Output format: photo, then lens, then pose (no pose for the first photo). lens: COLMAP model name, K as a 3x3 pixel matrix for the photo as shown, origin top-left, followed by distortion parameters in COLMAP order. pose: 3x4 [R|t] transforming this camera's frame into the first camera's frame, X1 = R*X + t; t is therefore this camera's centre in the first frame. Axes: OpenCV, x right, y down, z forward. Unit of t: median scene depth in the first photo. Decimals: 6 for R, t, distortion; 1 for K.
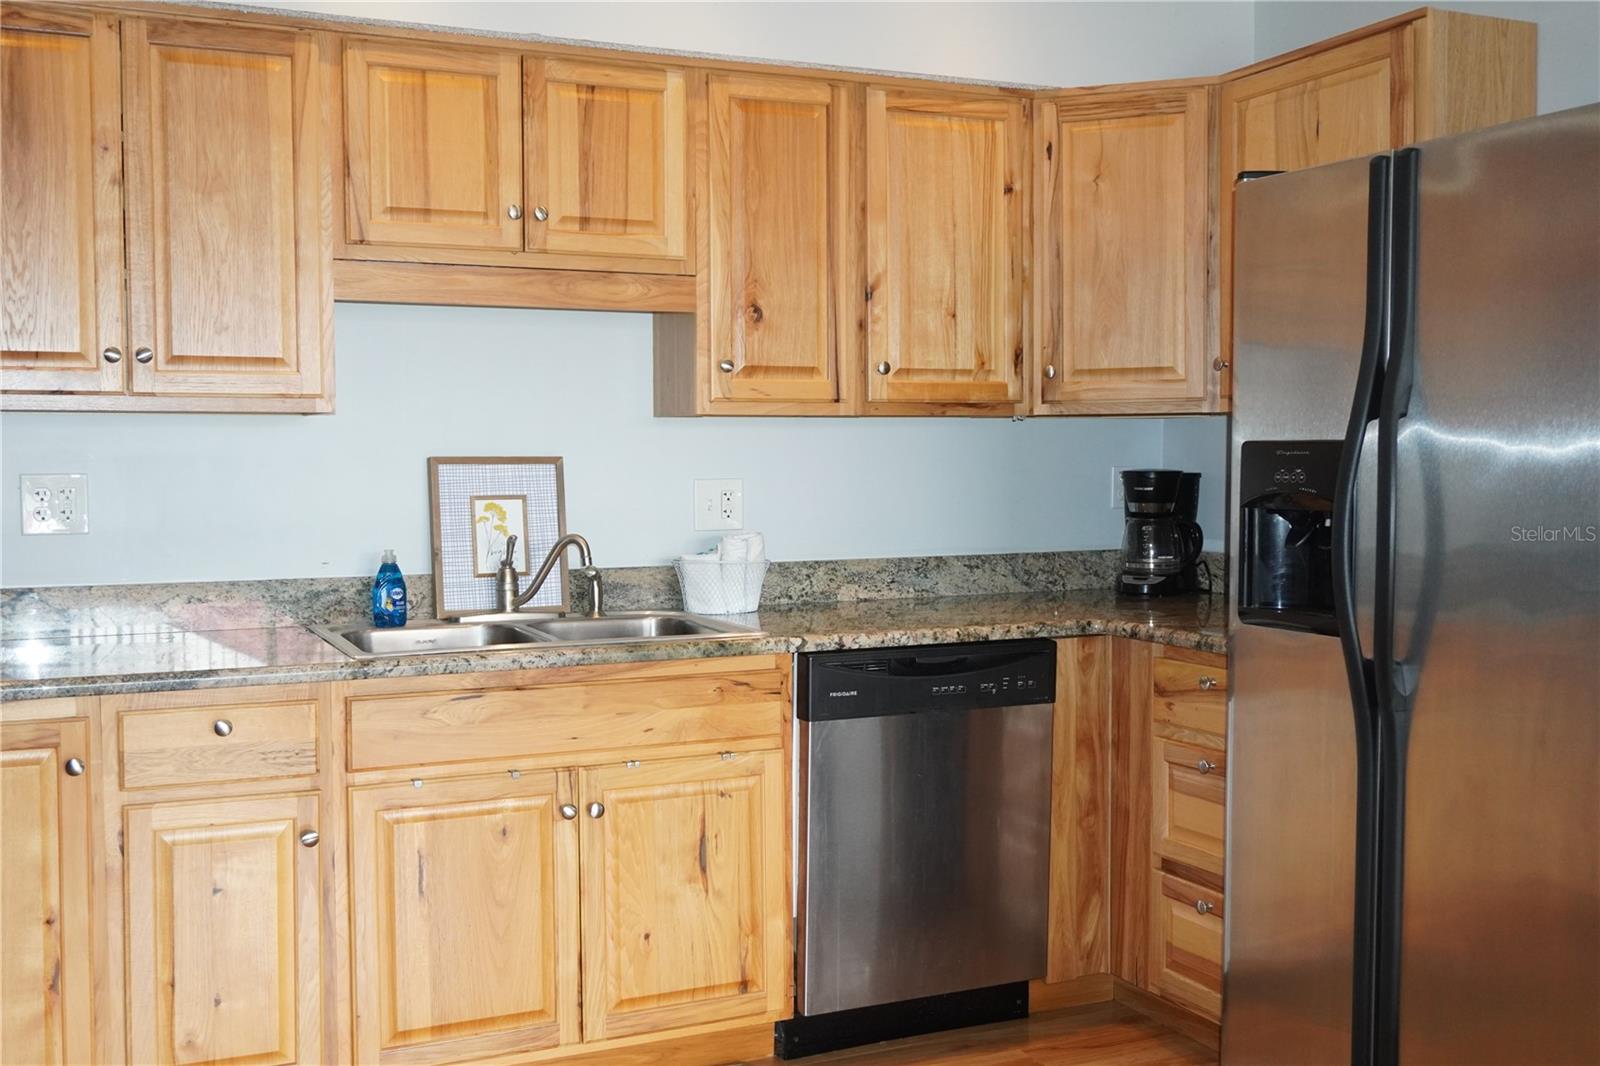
lens RADIAL K [[1640.3, 0, 800.0], [0, 1640.3, 533.0], [0, 0, 1]] dist [-0.006555, -0.008638]
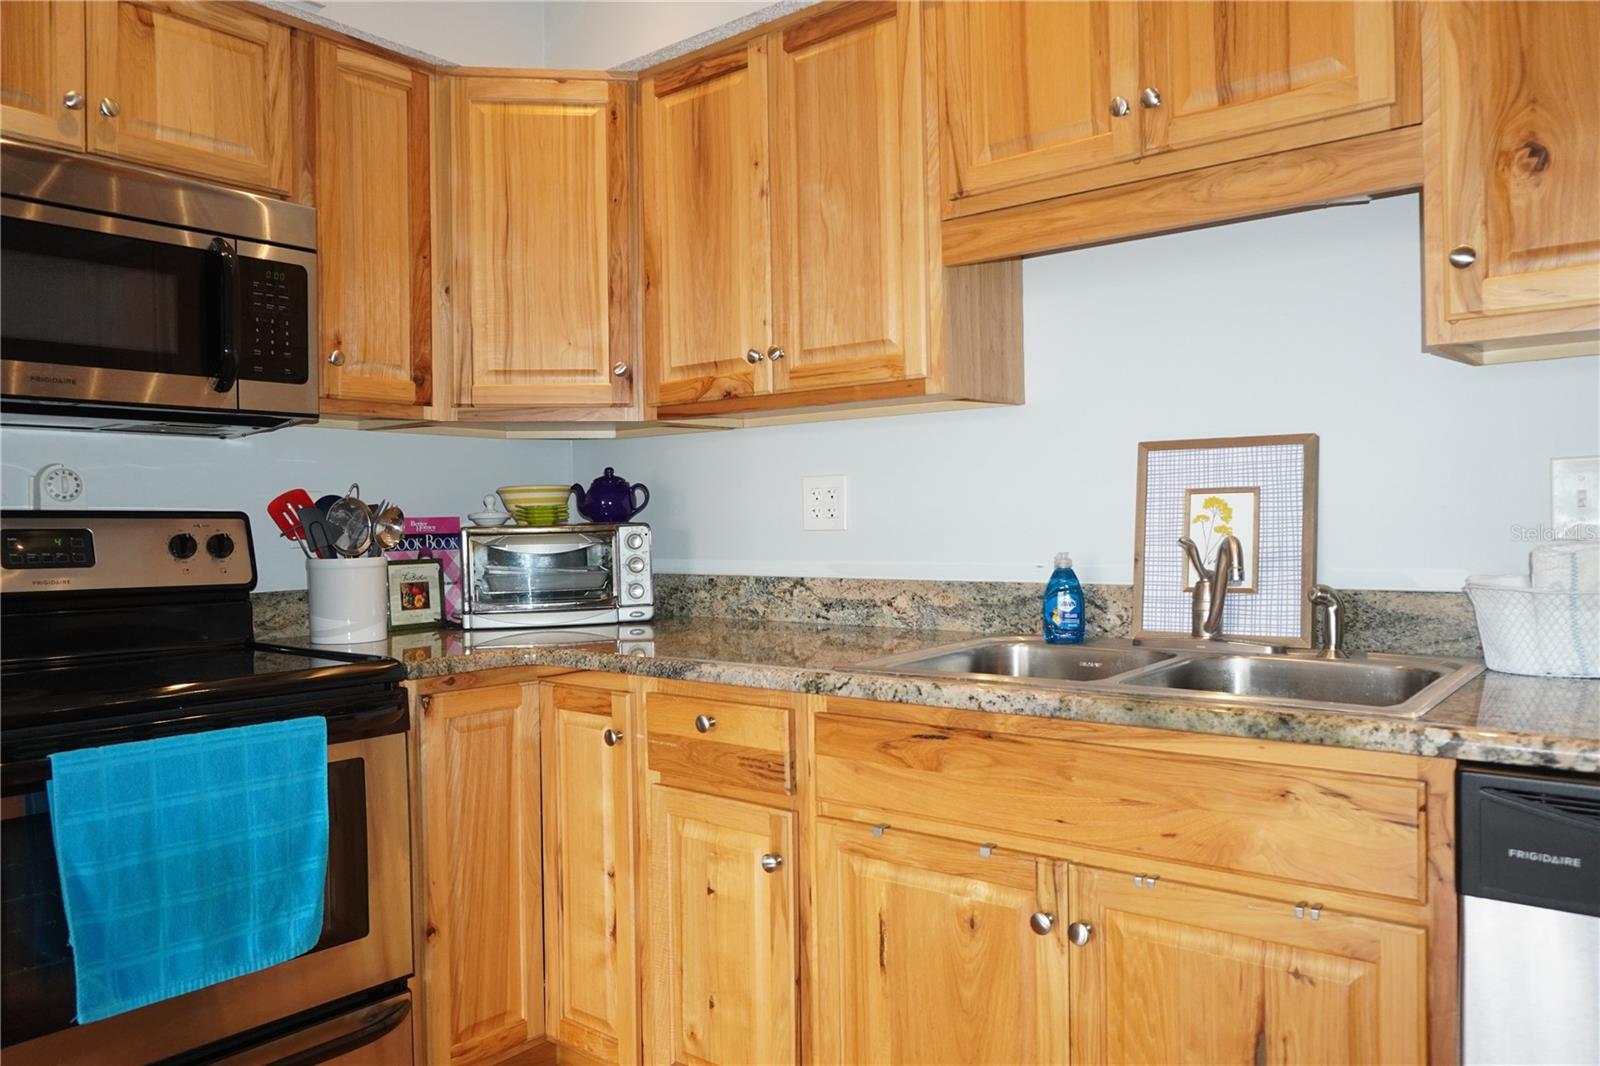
lens RADIAL K [[1158.9, 0, 800.0], [0, 1158.9, 533.0], [0, 0, 1]] dist [-0.054340, 0.053662]
pose [[0.427700, 0.006455, -0.903897, 0.235152], [-0.027836, 0.999594, -0.006033, 0.007606], [0.903492, 0.027741, 0.427707, 0.623835]]
